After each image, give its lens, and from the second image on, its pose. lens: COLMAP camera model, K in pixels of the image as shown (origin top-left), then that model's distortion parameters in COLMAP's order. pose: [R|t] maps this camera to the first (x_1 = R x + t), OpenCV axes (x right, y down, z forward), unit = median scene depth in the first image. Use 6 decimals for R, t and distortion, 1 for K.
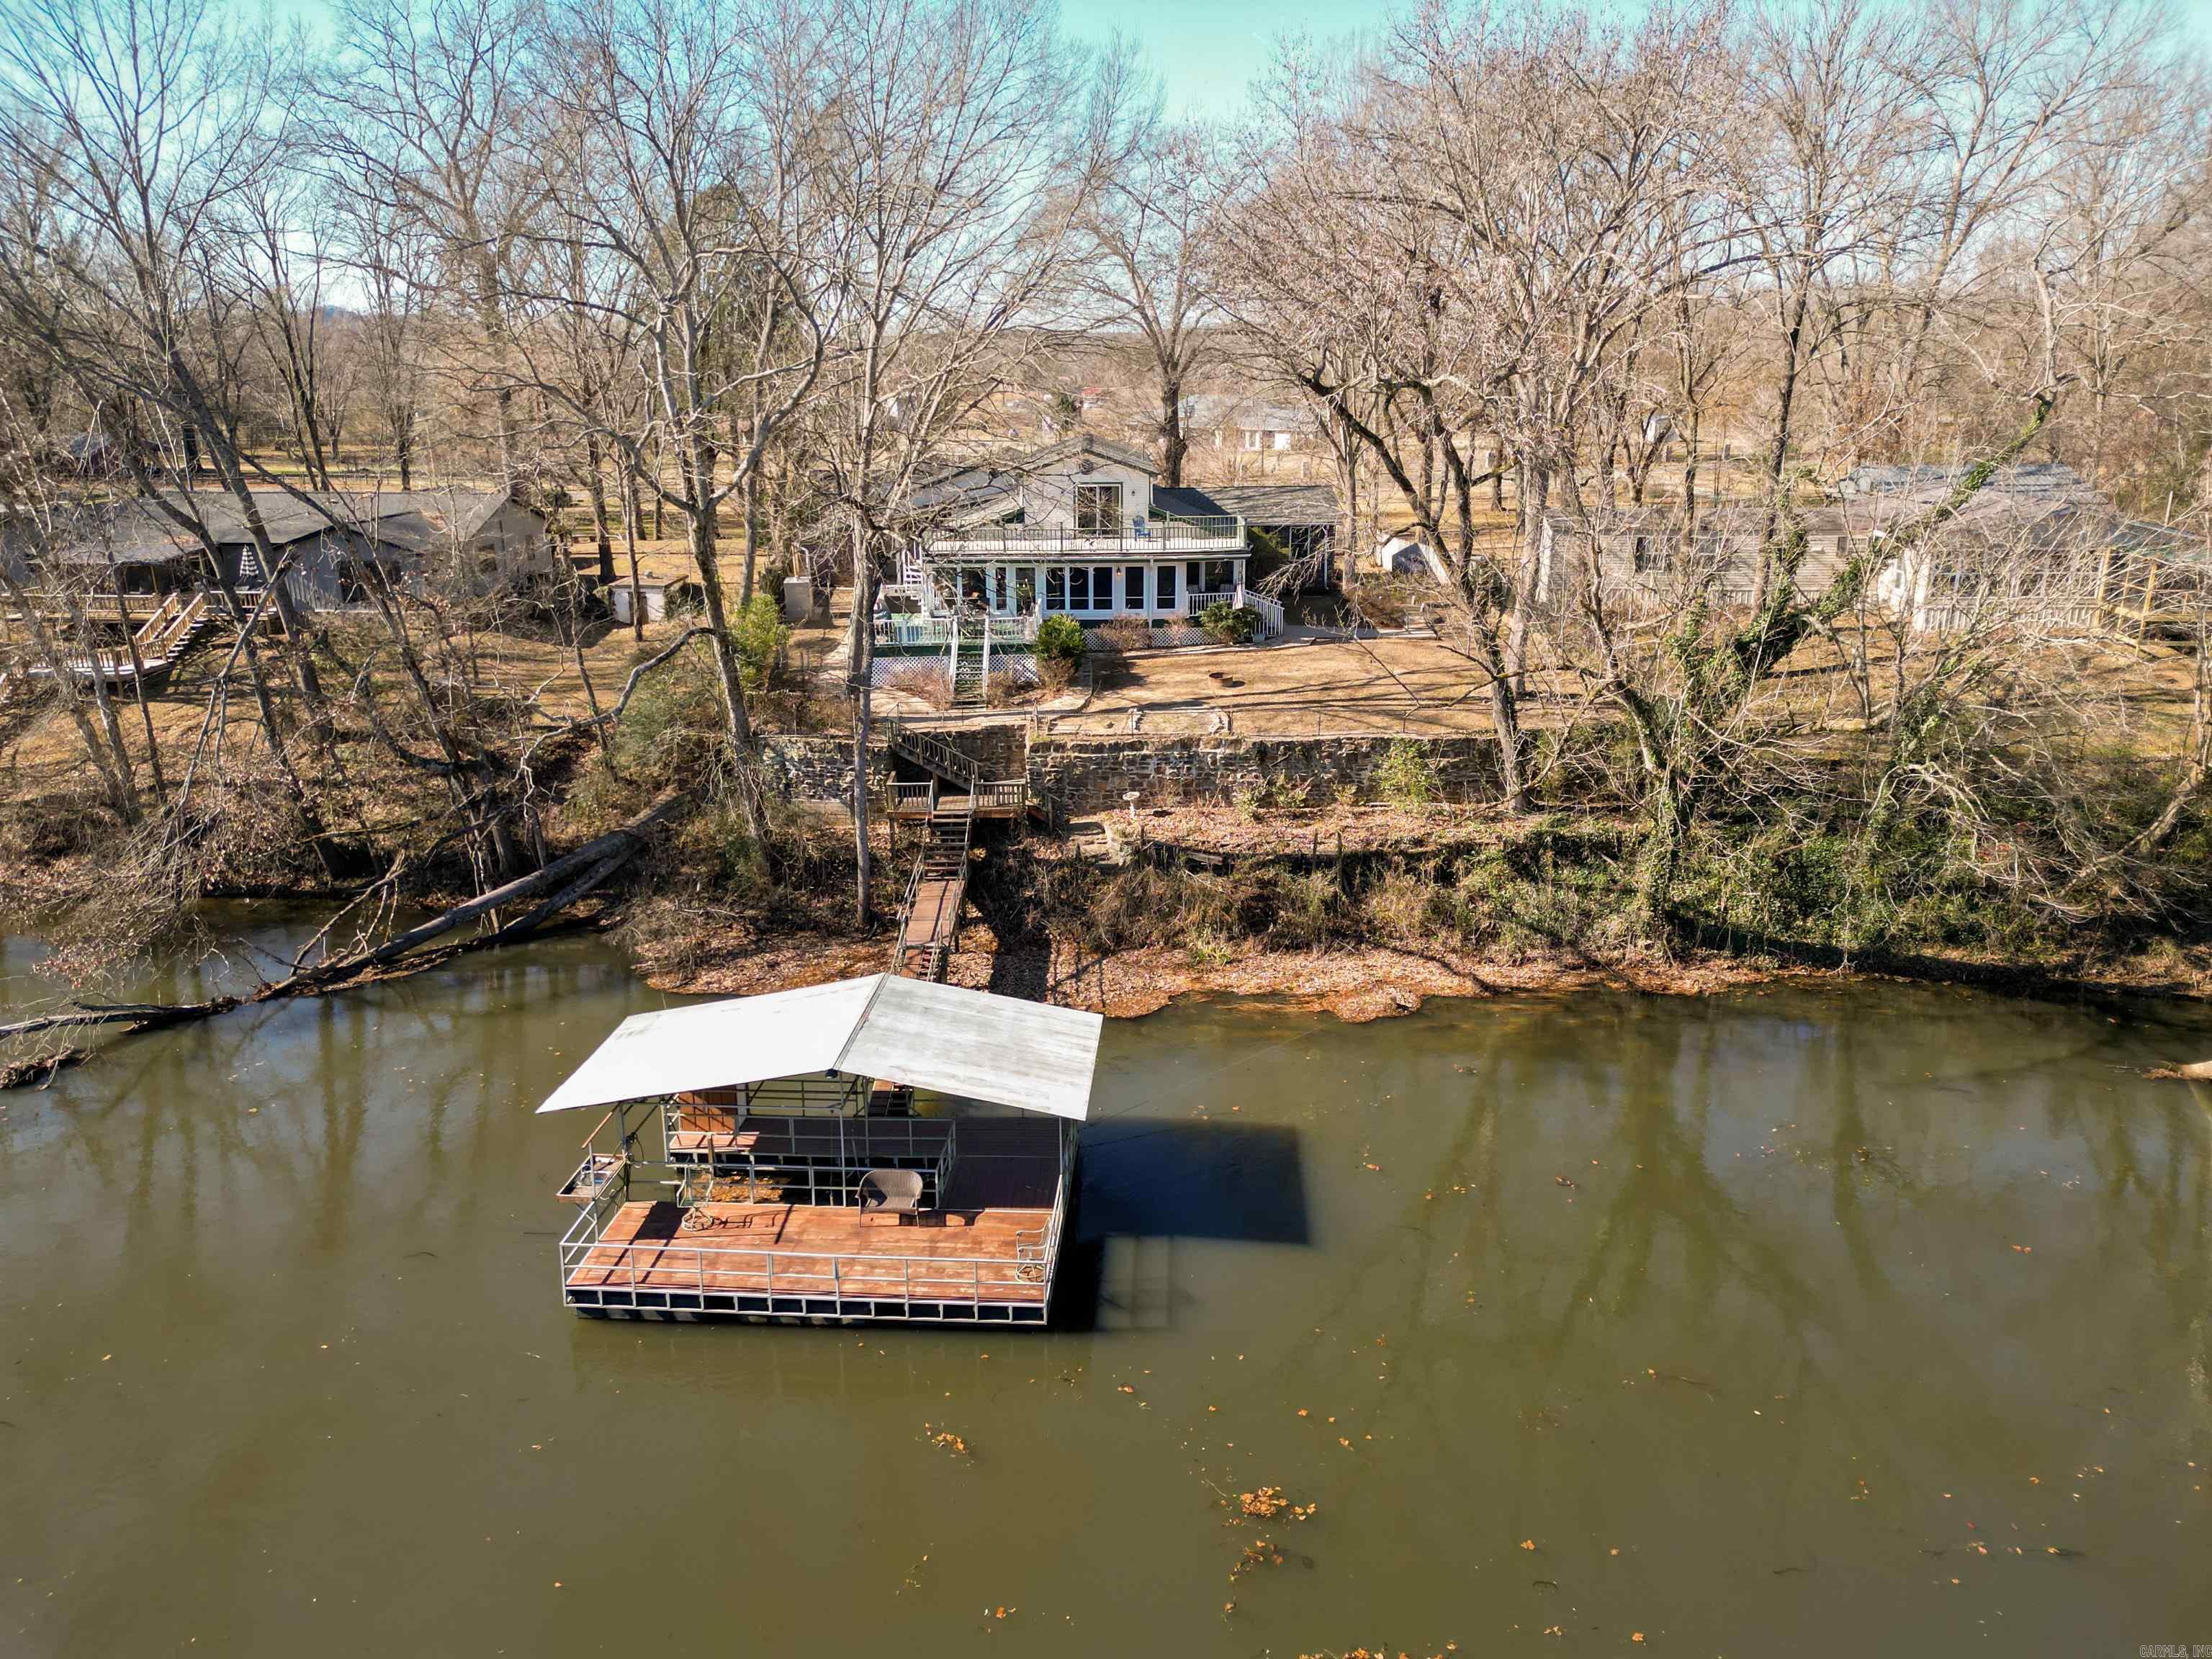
lens RADIAL K [[1554.2, 0, 1106.0], [0, 1554.2, 829.5], [0, 0, 1]] dist [-0.010872, -0.001548]
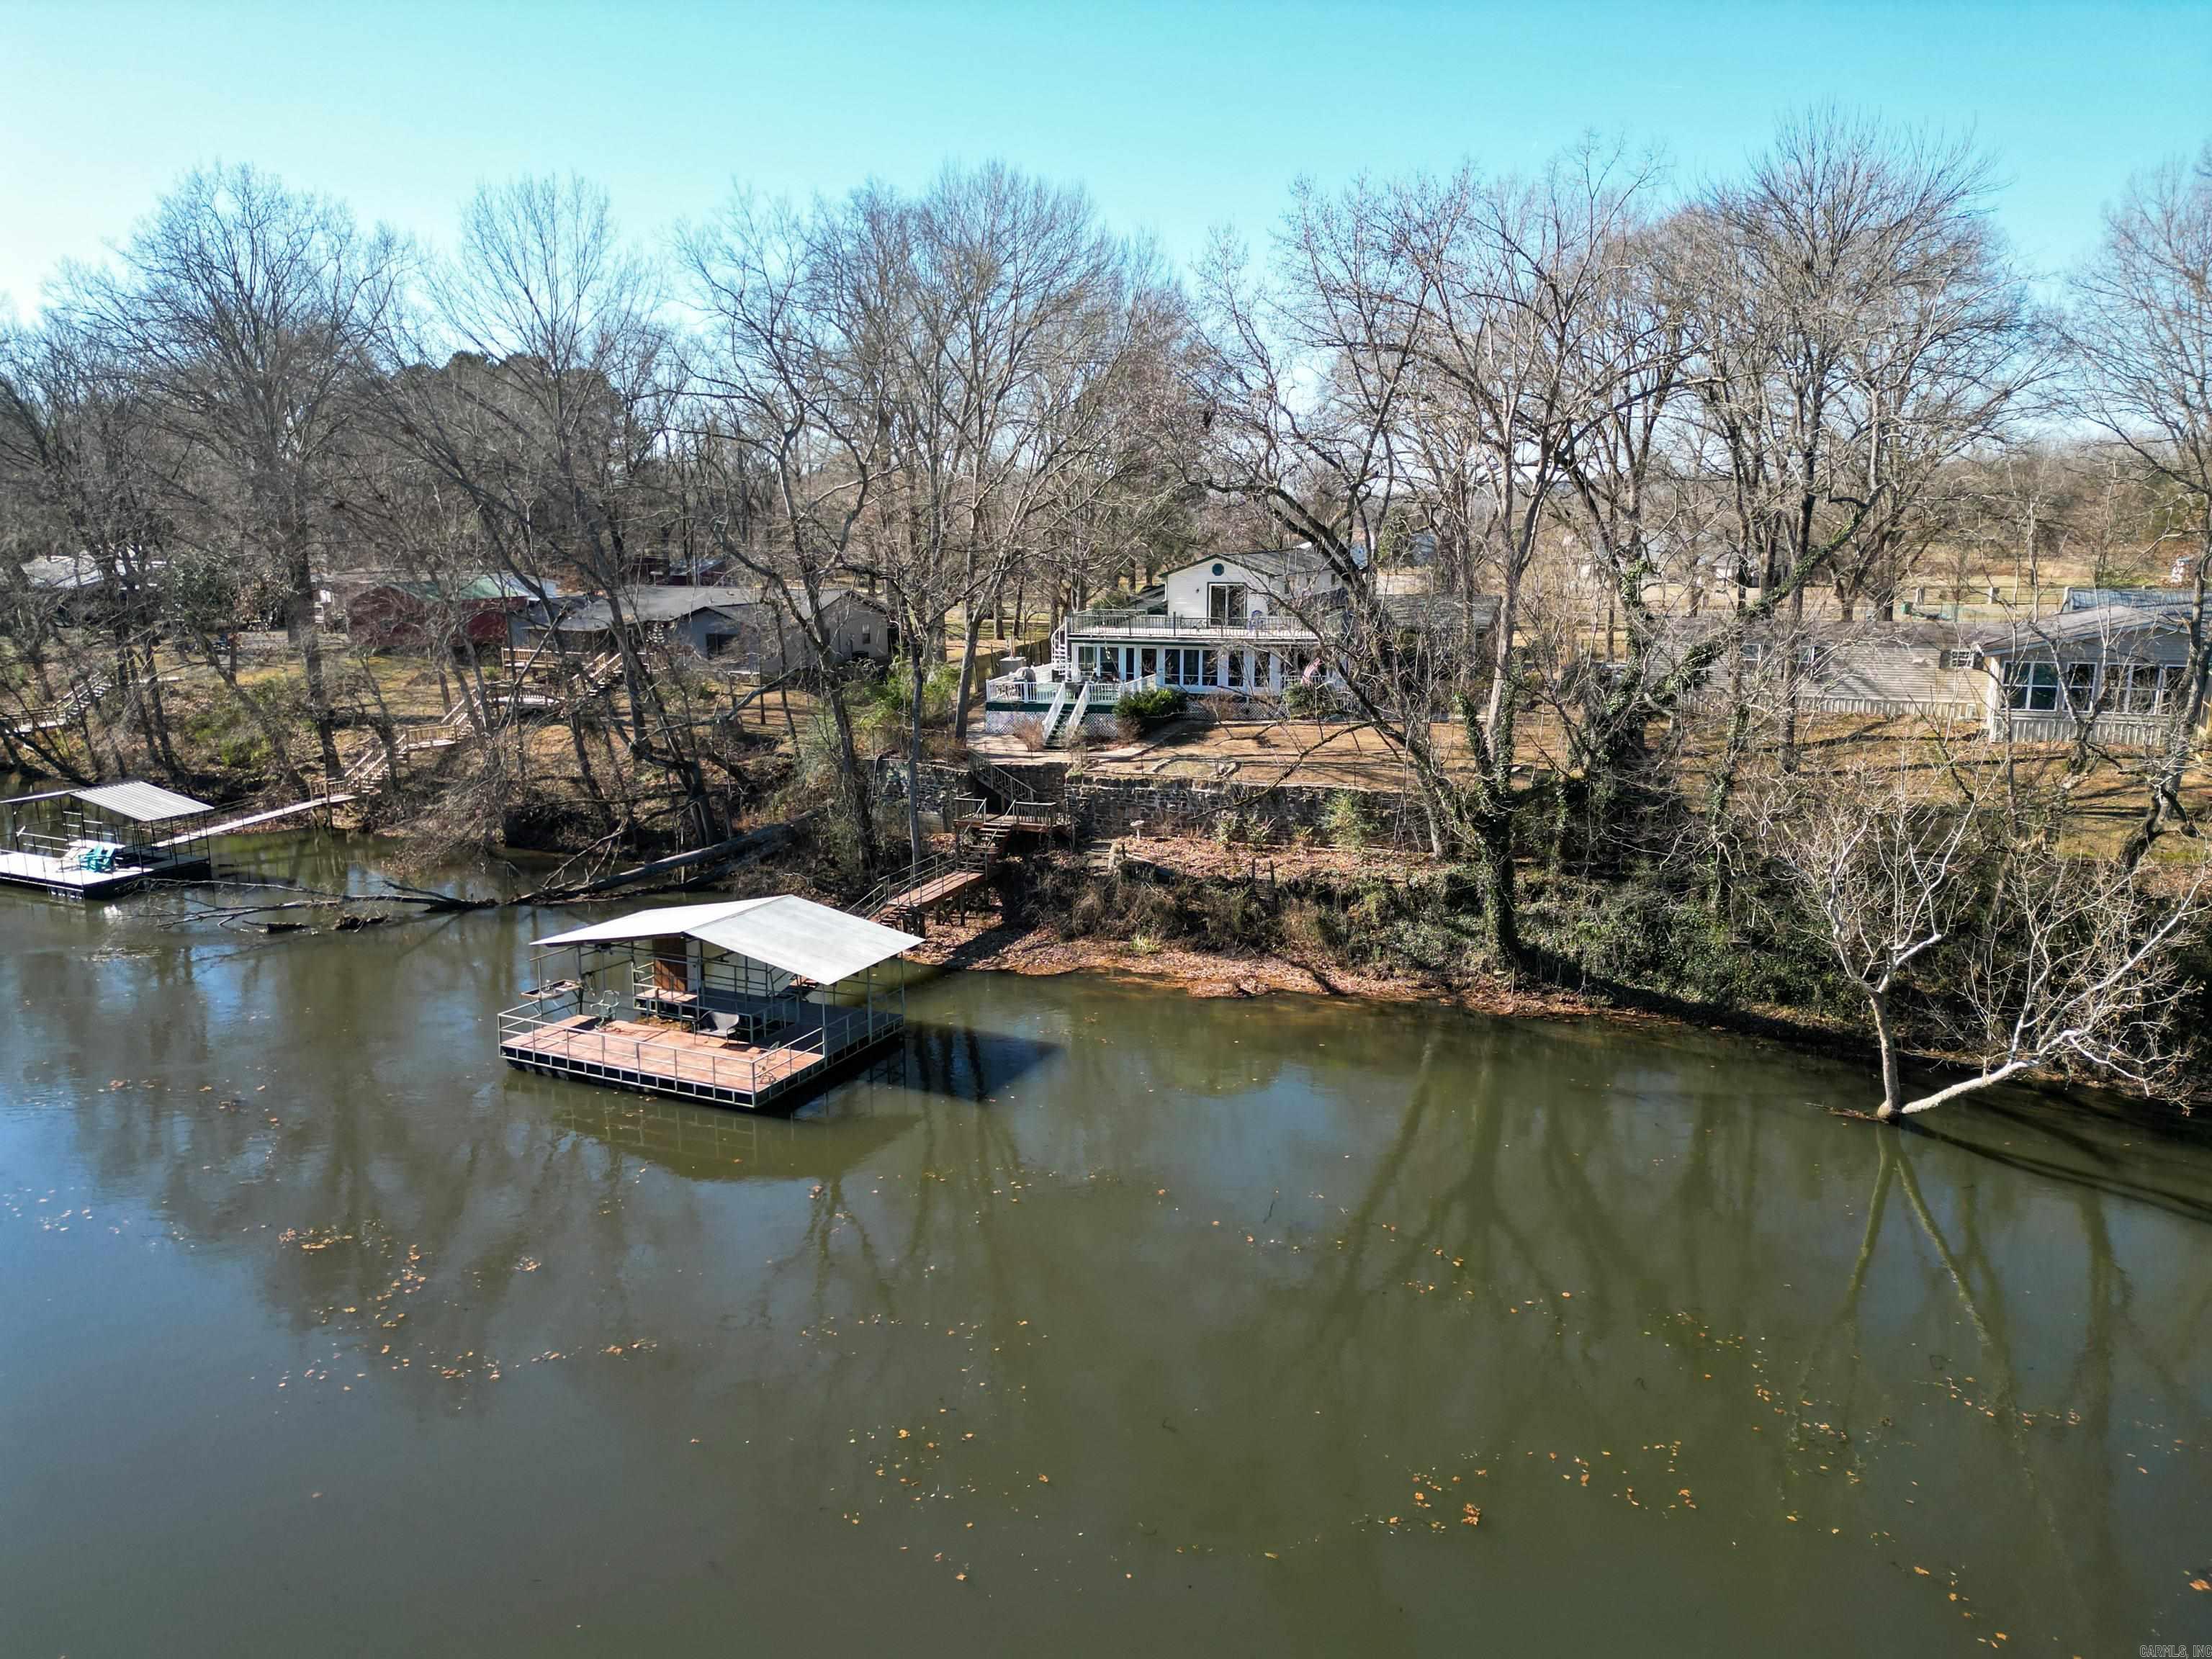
lens RADIAL K [[1554.2, 0, 1106.0], [0, 1554.2, 829.5], [0, 0, 1]] dist [-0.010872, -0.001548]
pose [[0.928594, 0.075877, -0.363258, 0.443789], [-0.108336, 0.991661, -0.069802, 0.072177], [0.354932, 0.104172, 0.929070, -0.148336]]
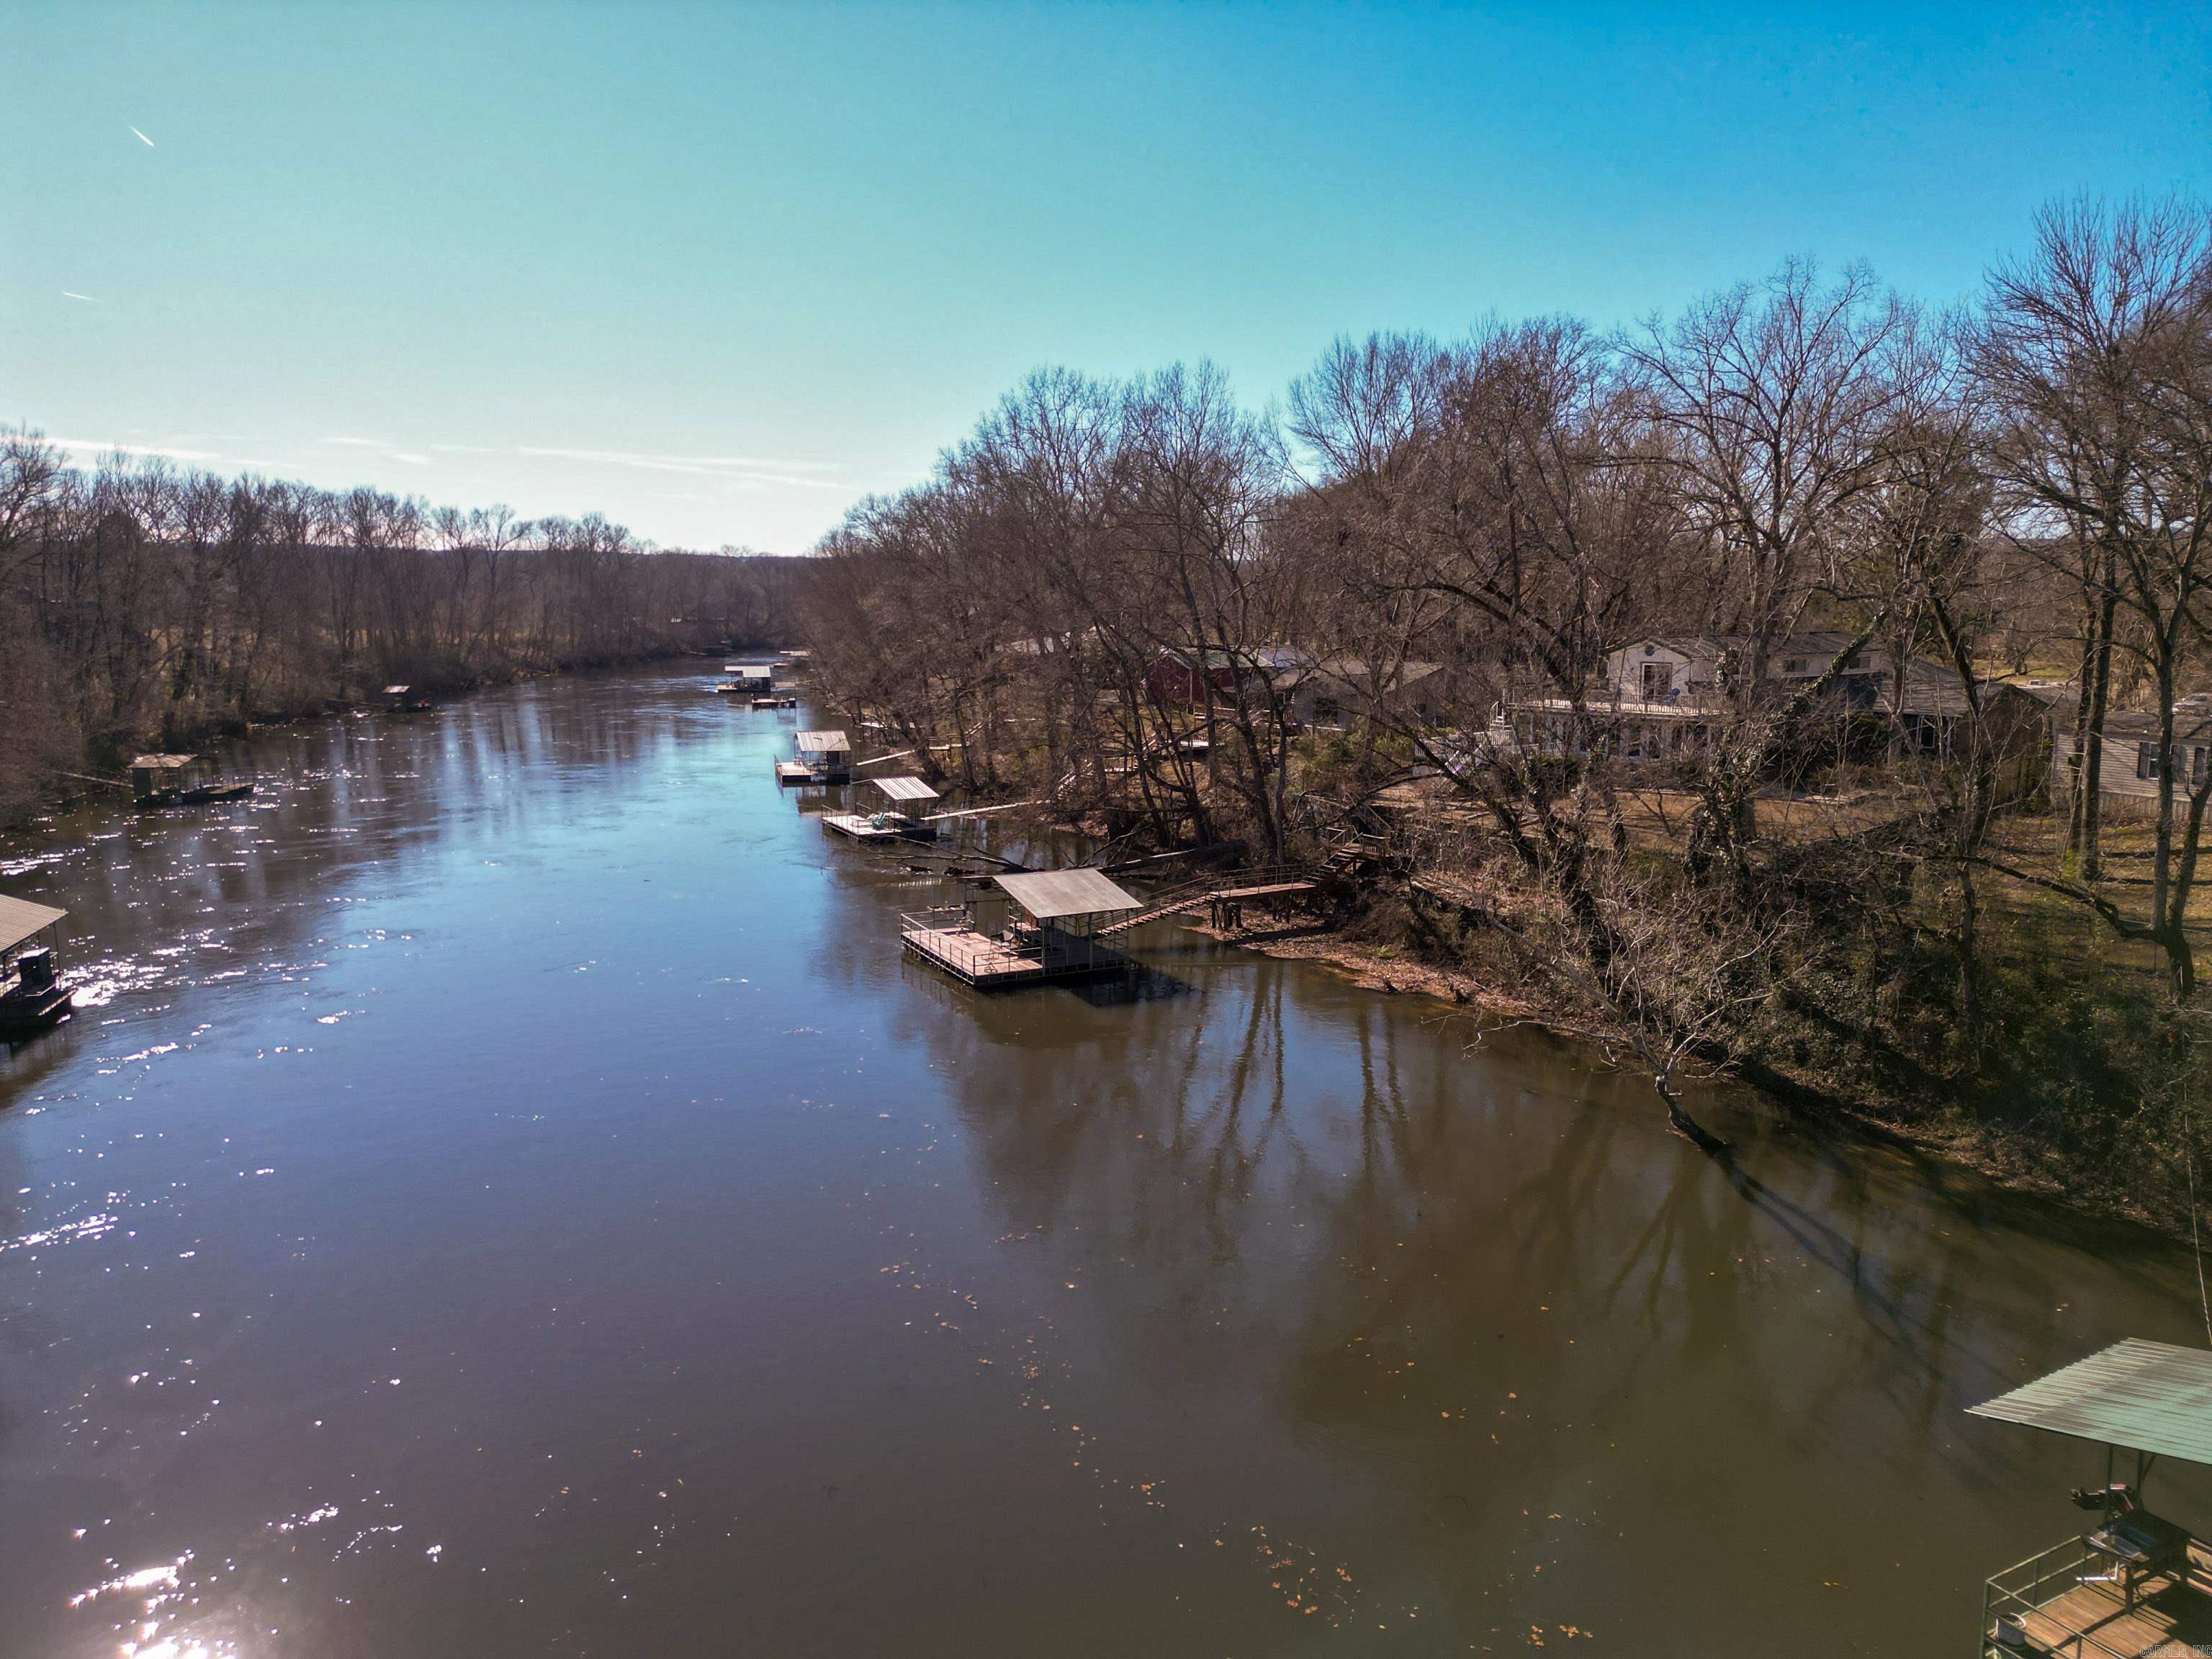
lens RADIAL K [[1554.2, 0, 1106.0], [0, 1554.2, 829.5], [0, 0, 1]] dist [-0.010872, -0.001548]
pose [[0.482807, 0.126961, -0.866475, 1.138393], [-0.245027, 0.969501, 0.005526, 0.021581], [0.840749, 0.209642, 0.499191, -0.003020]]
